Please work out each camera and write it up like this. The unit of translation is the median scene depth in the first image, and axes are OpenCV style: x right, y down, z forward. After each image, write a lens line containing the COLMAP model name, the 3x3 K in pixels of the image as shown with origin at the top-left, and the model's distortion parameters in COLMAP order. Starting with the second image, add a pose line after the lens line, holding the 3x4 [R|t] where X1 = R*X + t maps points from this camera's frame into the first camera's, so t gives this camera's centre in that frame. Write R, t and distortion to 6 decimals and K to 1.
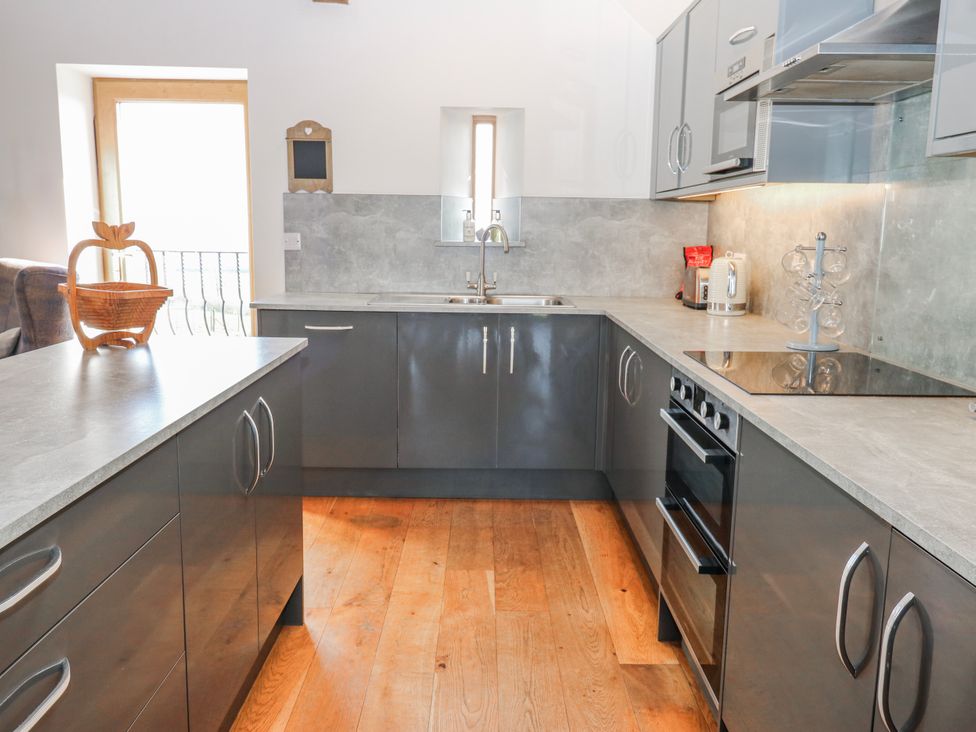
lens RADIAL K [[753.8, 0, 491.0], [0, 753.8, 347.2], [0, 0, 1]] dist [0.012139, -0.005363]
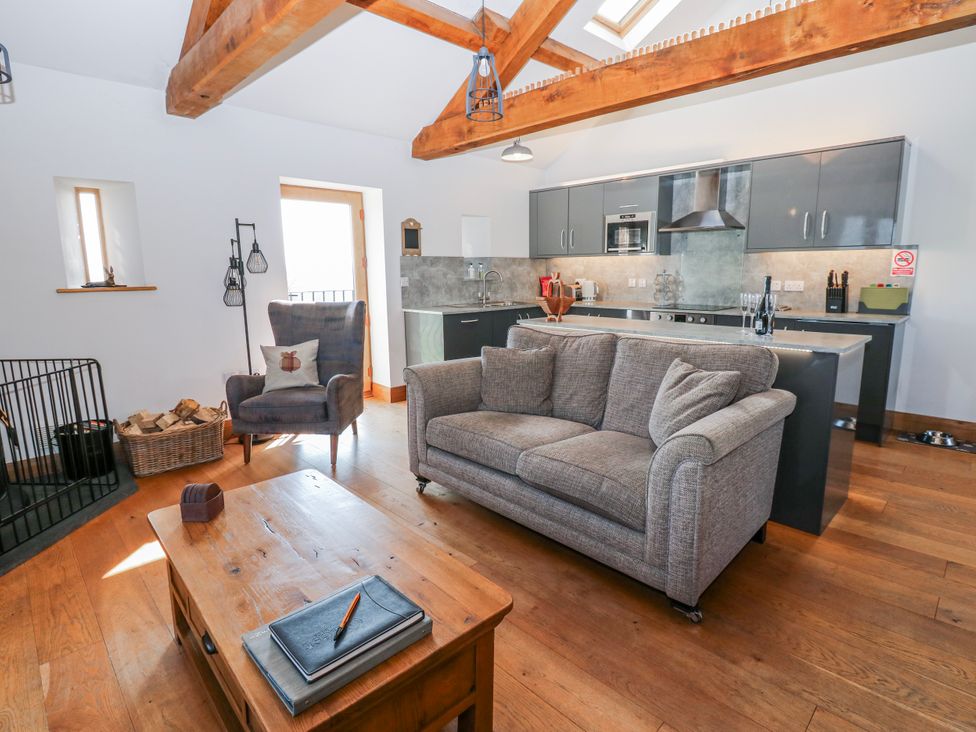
lens RADIAL K [[506.0, 0, 492.4], [0, 506.0, 355.1], [0, 0, 1]] dist [0.001910, -0.014301]
pose [[0.720575, -0.138727, 0.679357, -1.055421], [0.129859, 0.989445, 0.064311, -0.013083], [-0.681108, 0.041880, 0.730984, -0.067020]]
